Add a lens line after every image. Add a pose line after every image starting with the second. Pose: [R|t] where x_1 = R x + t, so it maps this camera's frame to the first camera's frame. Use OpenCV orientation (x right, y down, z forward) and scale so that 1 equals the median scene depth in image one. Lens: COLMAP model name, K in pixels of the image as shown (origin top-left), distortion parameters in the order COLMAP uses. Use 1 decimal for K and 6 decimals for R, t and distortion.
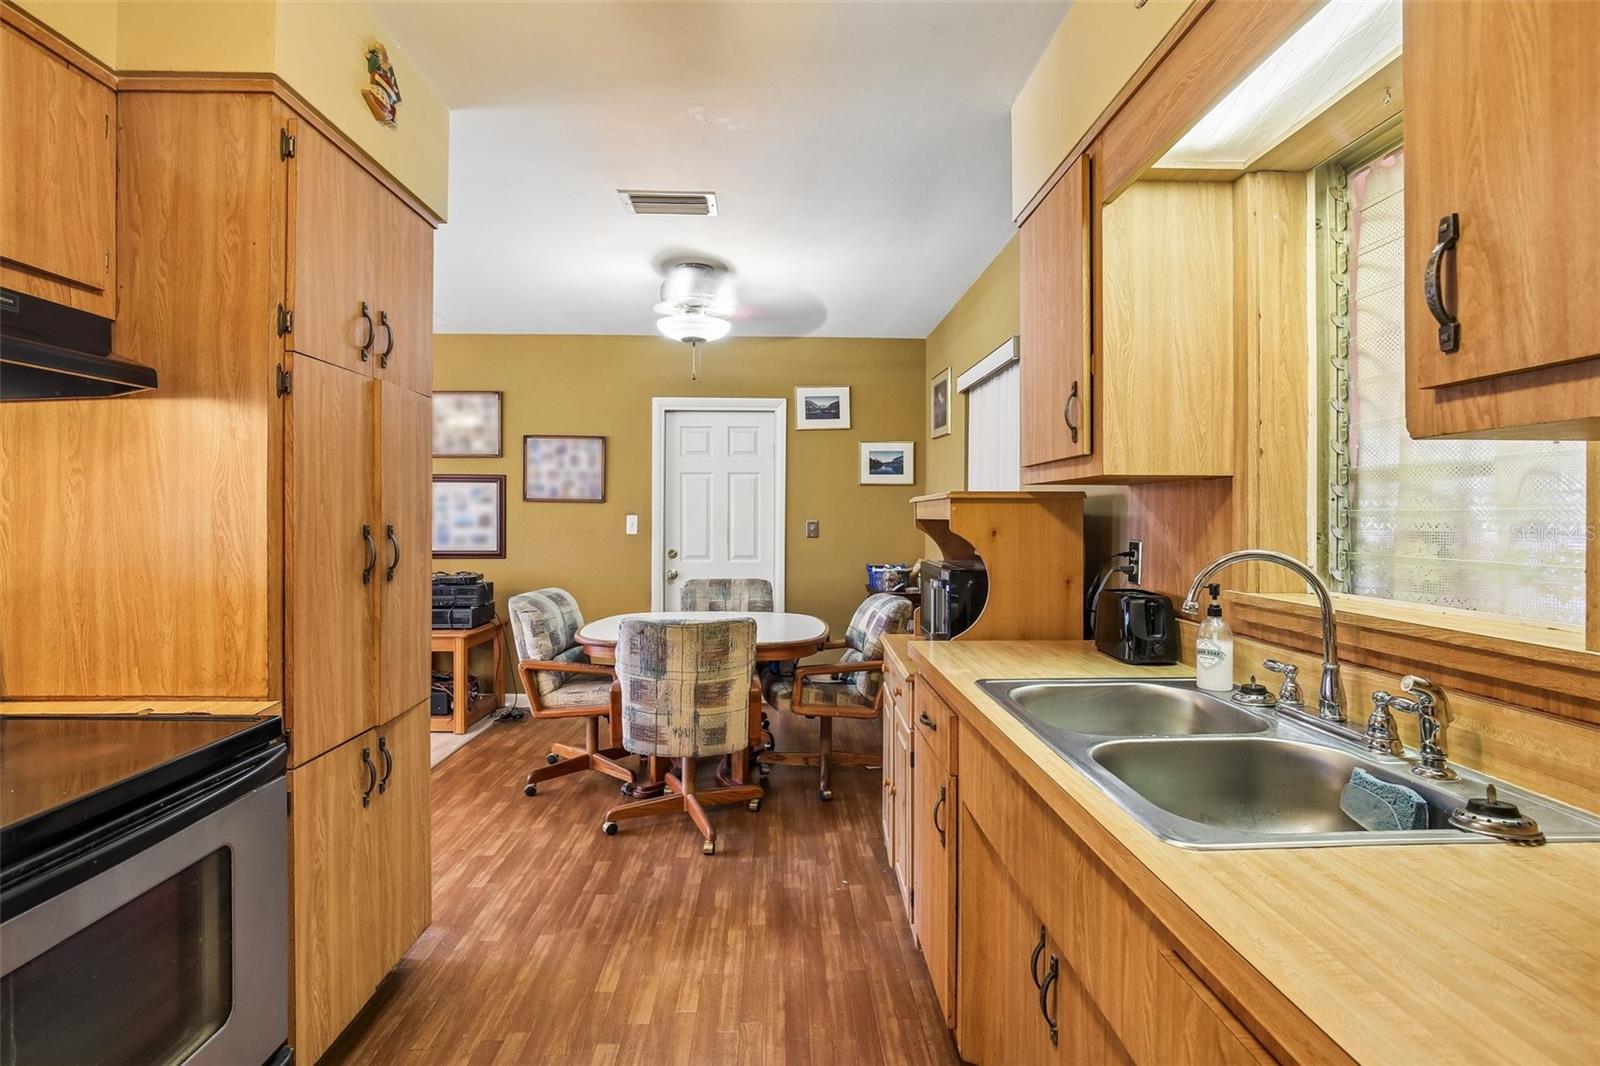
lens RADIAL K [[739.1, 0, 812.8], [0, 739.1, 513.2], [0, 0, 1]] dist [-0.025708, 0.006943]
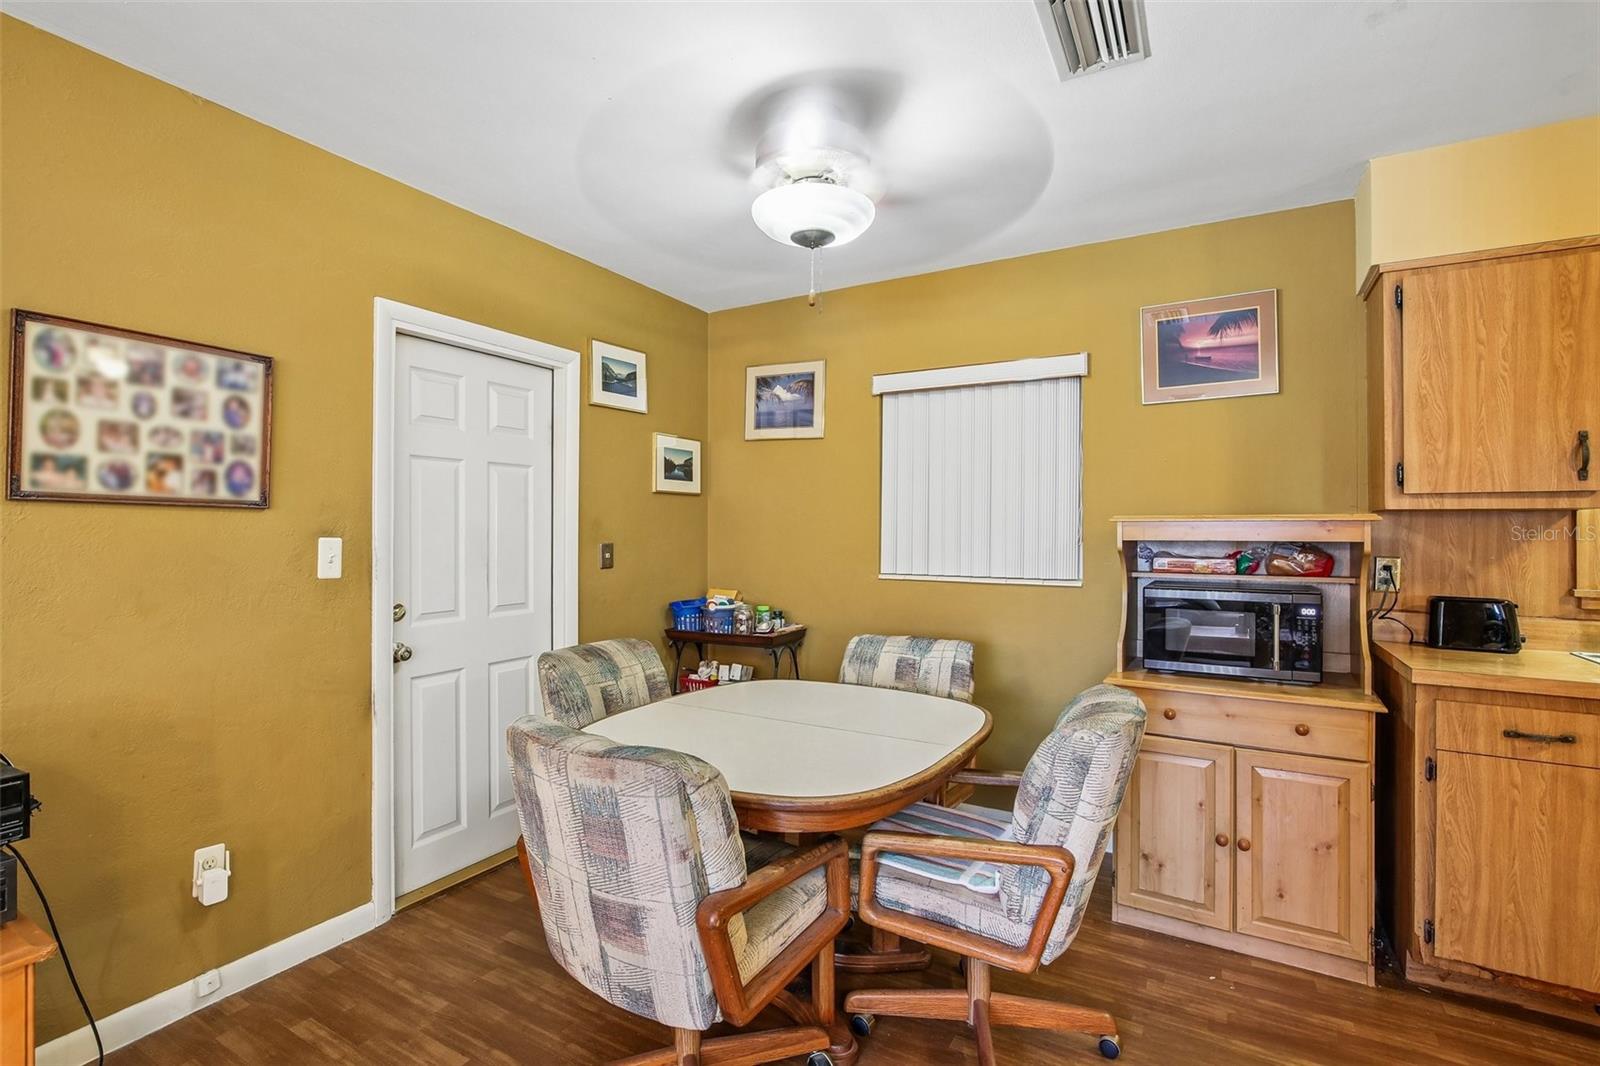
lens RADIAL K [[739.1, 0, 784.0], [0, 739.1, 529.4], [0, 0, 1]] dist [-0.025708, 0.006943]
pose [[0.537858, 0.000111, 0.843036, -0.483382], [-0.005172, 0.999982, 0.003168, -0.005174], [-0.843020, -0.006064, 0.537848, 0.509530]]
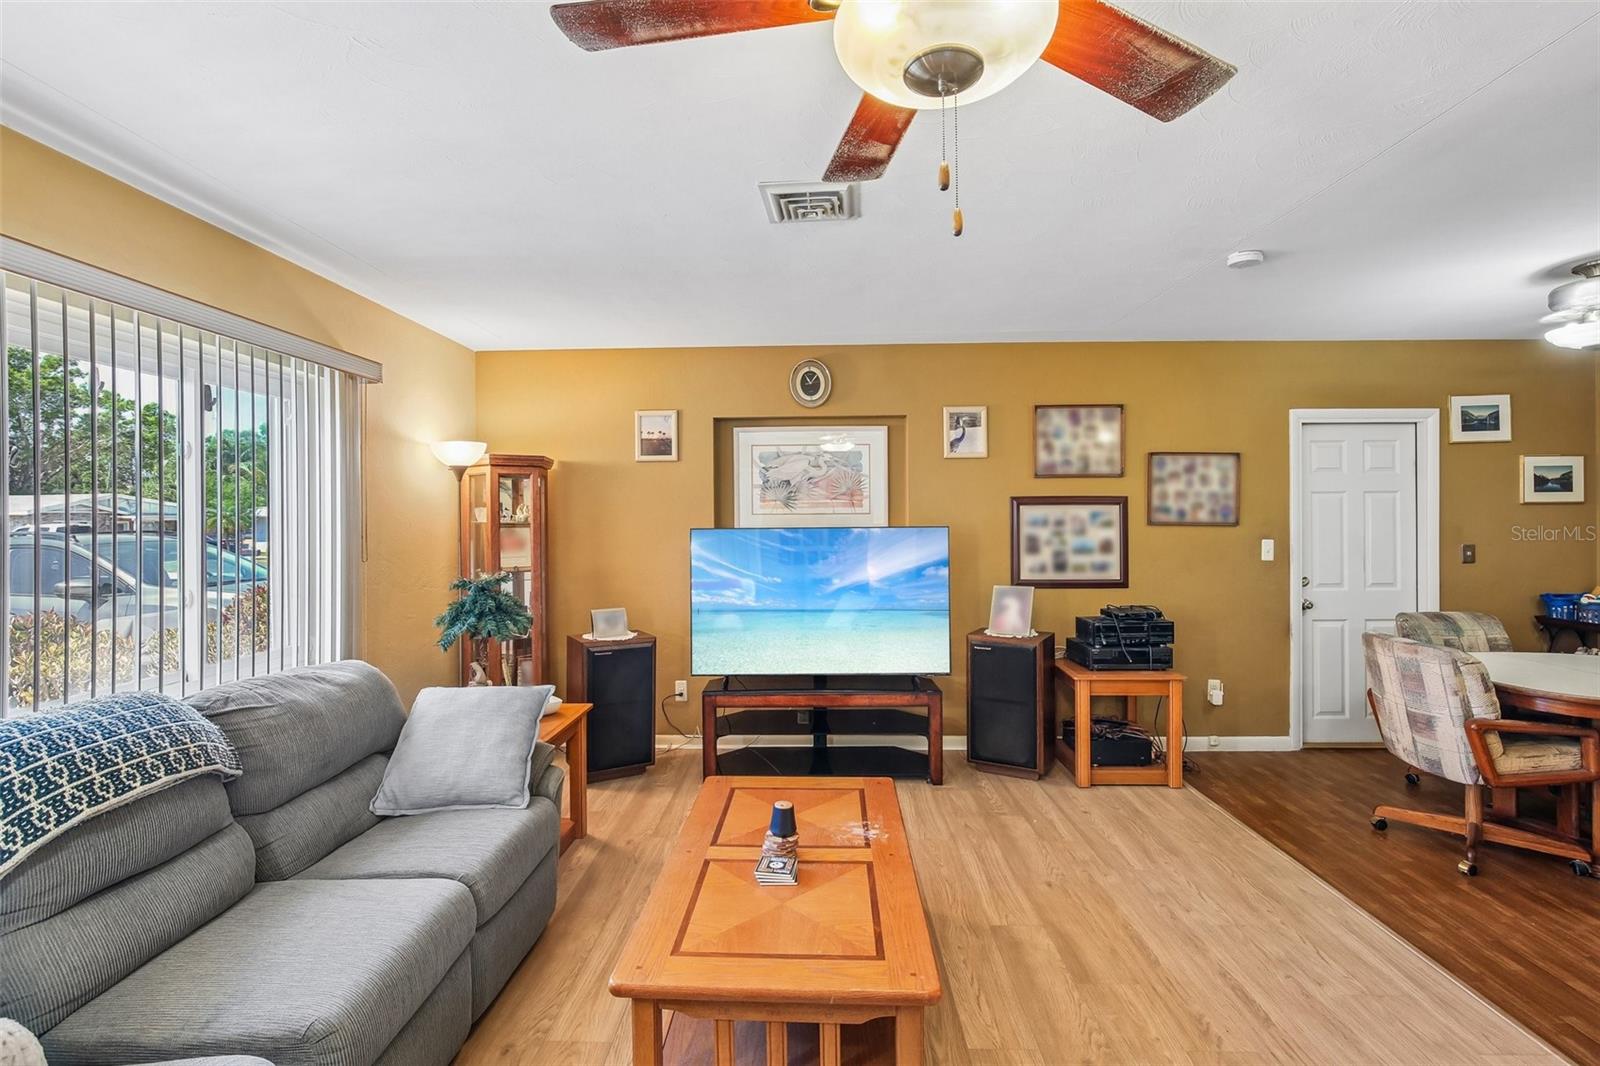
lens RADIAL K [[739.1, 0, 792.9], [0, 739.1, 516.6], [0, 0, 1]] dist [-0.025708, 0.006943]
pose [[0.997692, -0.007317, -0.067505, -0.769516], [0.007583, 0.999964, 0.003692, -0.033180], [0.067476, -0.004195, 0.997712, 0.062180]]
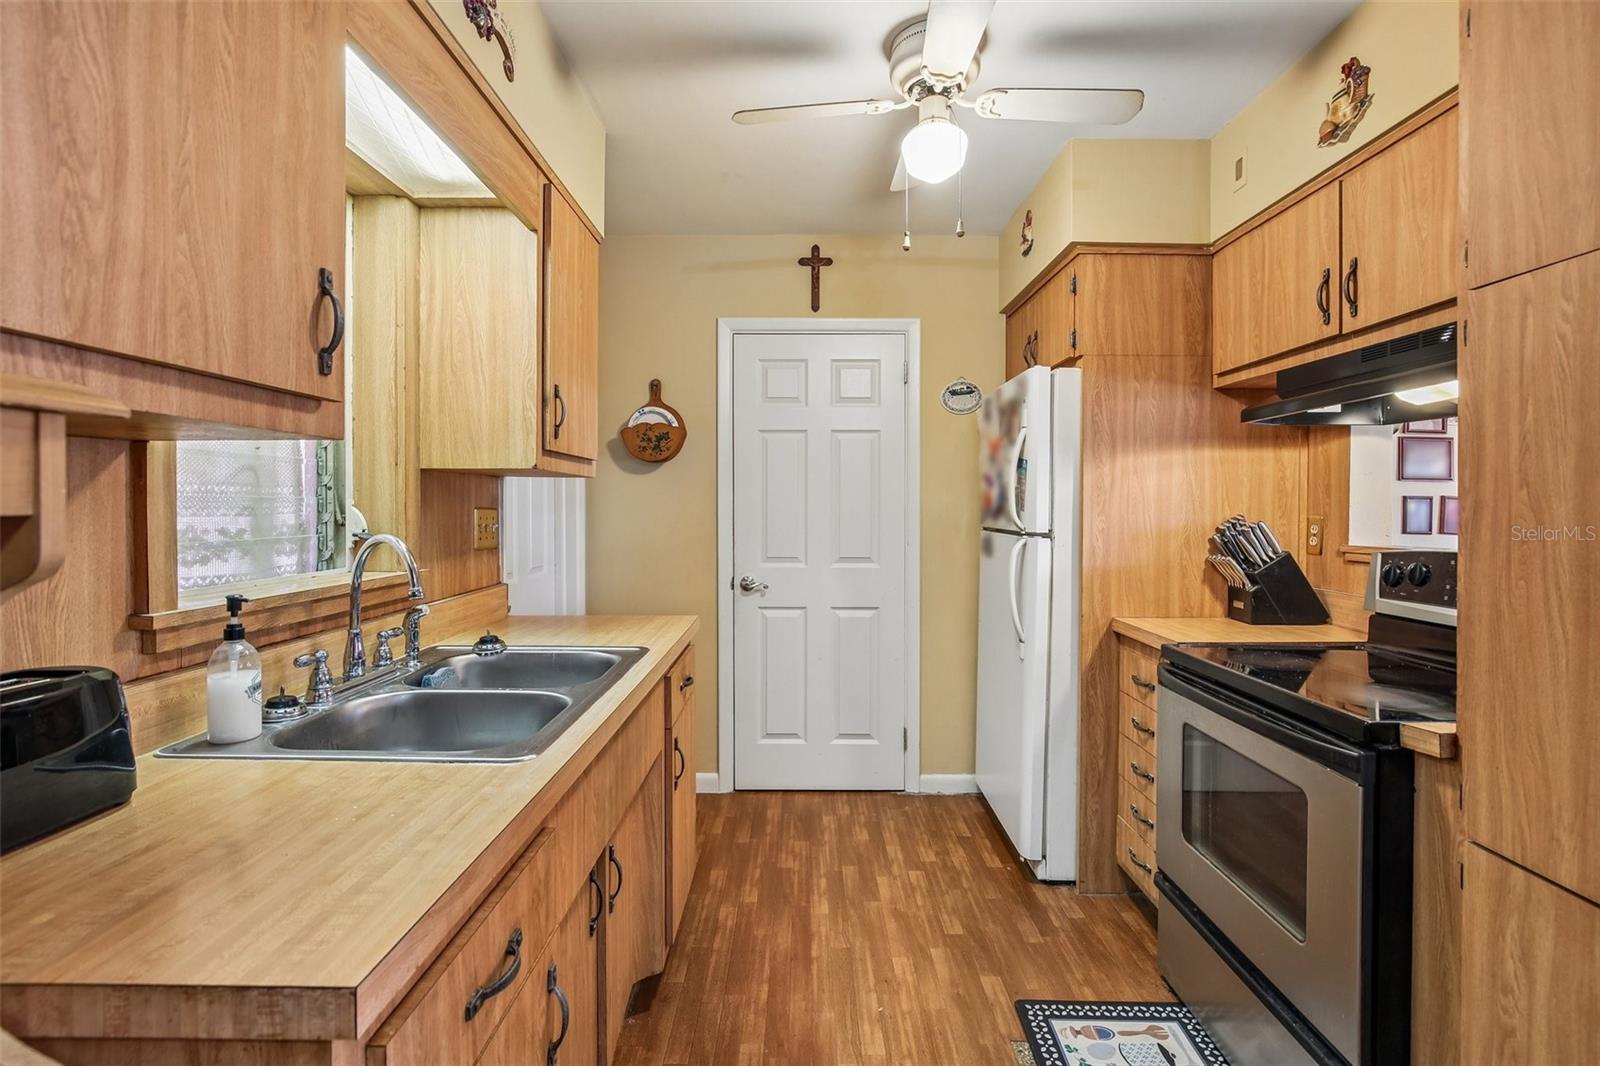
lens RADIAL K [[739.1, 0, 818.3], [0, 739.1, 508.7], [0, 0, 1]] dist [-0.025708, 0.006943]
pose [[-0.999531, 0.000351, 0.030620, -0.020402], [0.000332, 1.000000, -0.000609, 0.002202], [-0.030620, -0.000599, -0.999531, 0.485620]]
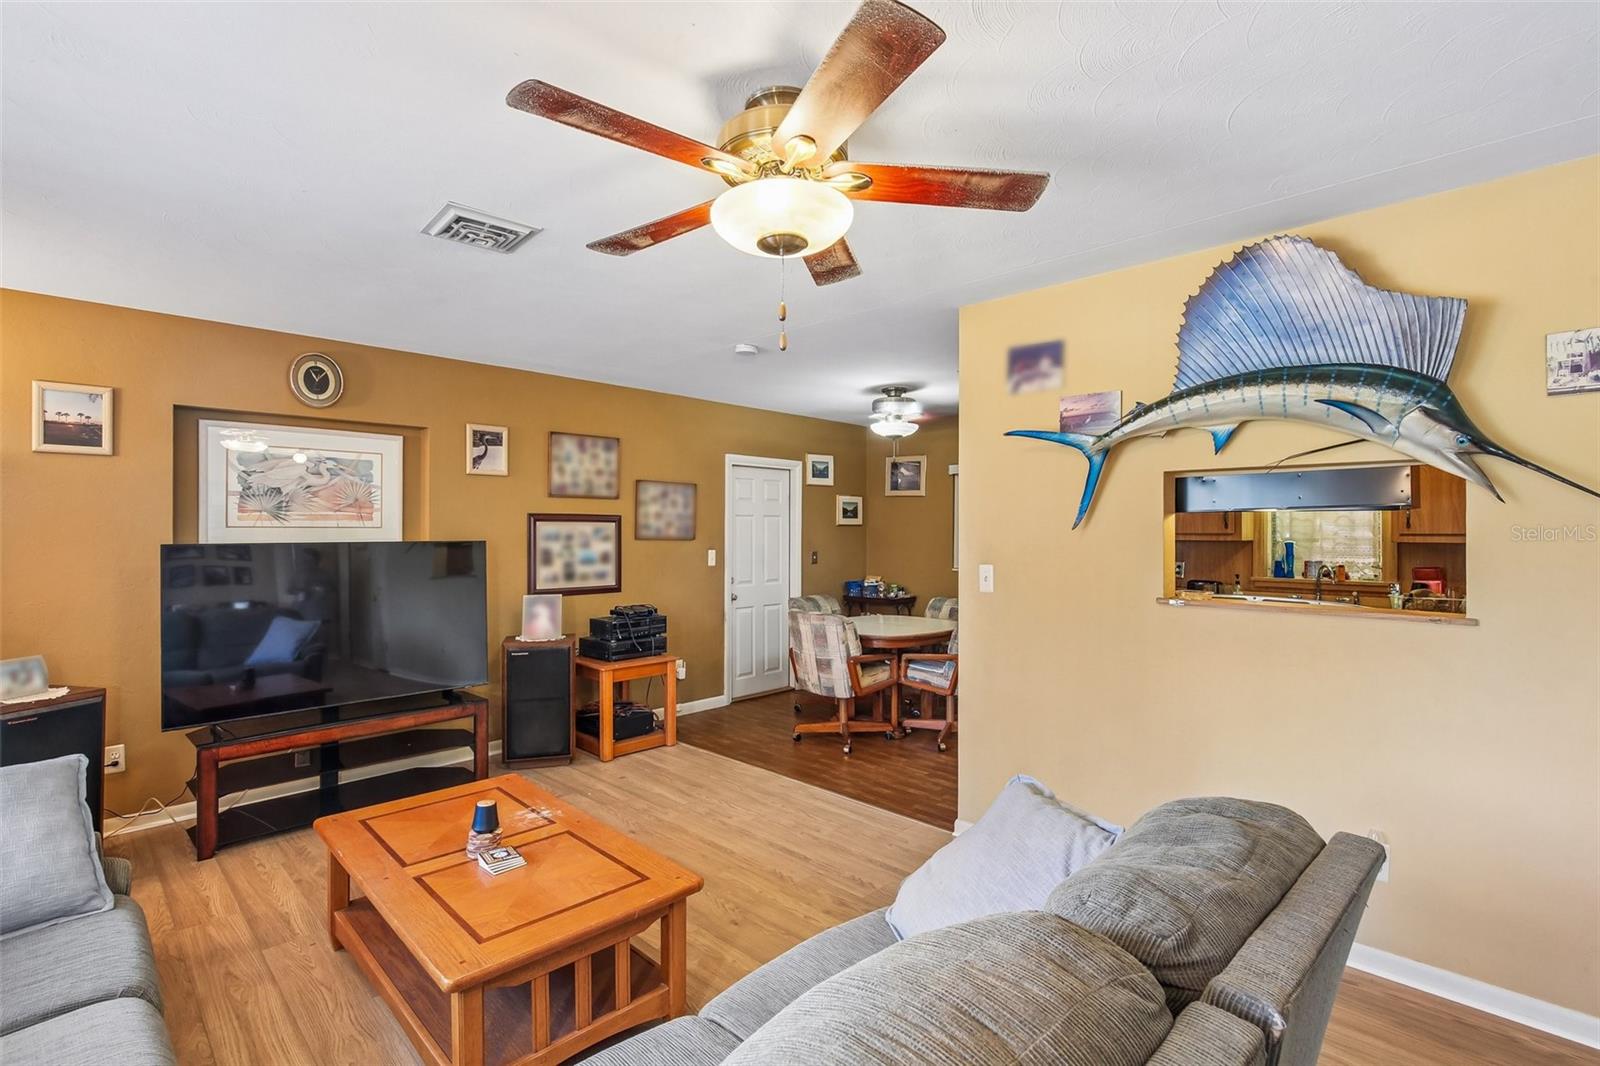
lens RADIAL K [[739.1, 0, 795.4], [0, 739.1, 532.0], [0, 0, 1]] dist [-0.025708, 0.006943]
pose [[0.722560, -0.001374, 0.691306, -0.986488], [-0.002996, 0.999982, 0.005120, -0.033450], [-0.691301, -0.005771, 0.722544, 0.031017]]
